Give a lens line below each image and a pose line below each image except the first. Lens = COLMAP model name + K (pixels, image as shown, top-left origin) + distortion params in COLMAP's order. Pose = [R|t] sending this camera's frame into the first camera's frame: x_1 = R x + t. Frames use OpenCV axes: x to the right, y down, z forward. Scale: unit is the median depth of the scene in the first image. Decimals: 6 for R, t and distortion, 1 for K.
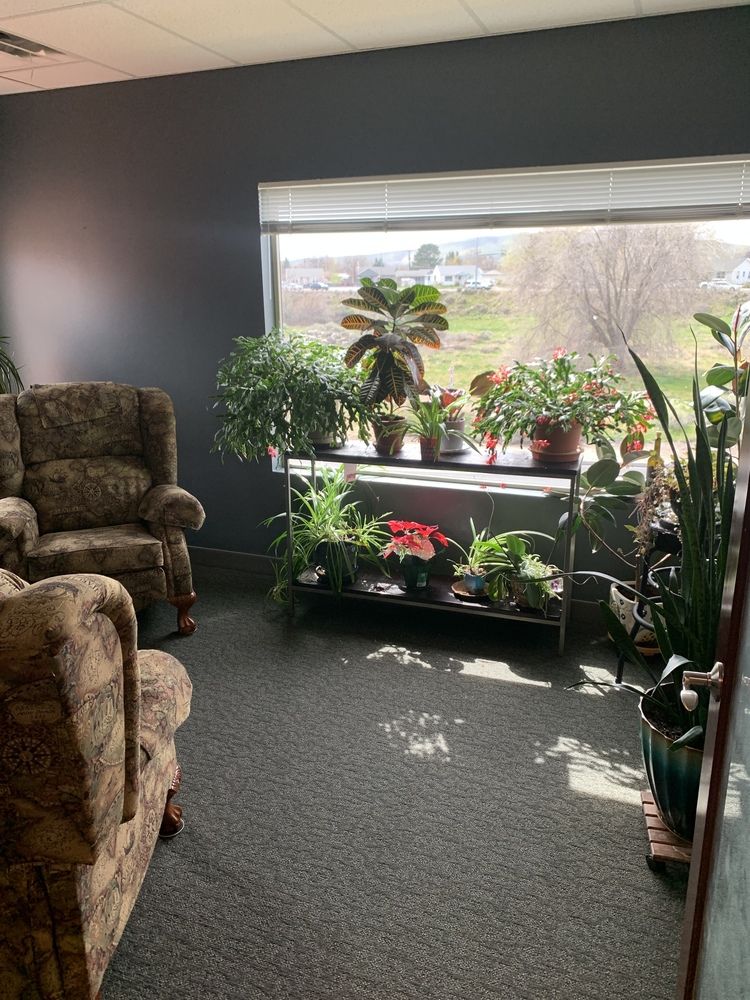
lens RADIAL K [[765.9, 0, 376.1], [0, 765.9, 497.5], [0, 0, 1]] dist [0.012747, -0.023243]
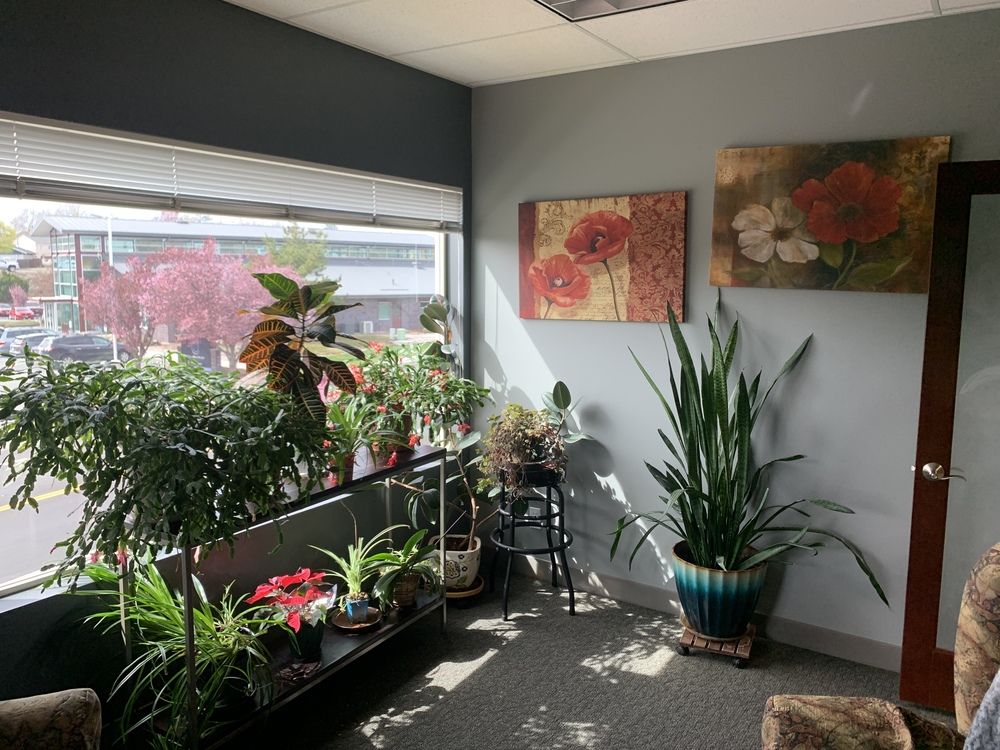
lens RADIAL K [[765.9, 0, 500.7], [0, 765.9, 375.0], [0, 0, 1]] dist [0.012747, -0.023243]
pose [[0.180403, -0.122734, 0.975905, -0.743555], [0.242254, 0.967164, 0.076852, -0.198765], [-0.953293, 0.222552, 0.204212, 0.672611]]
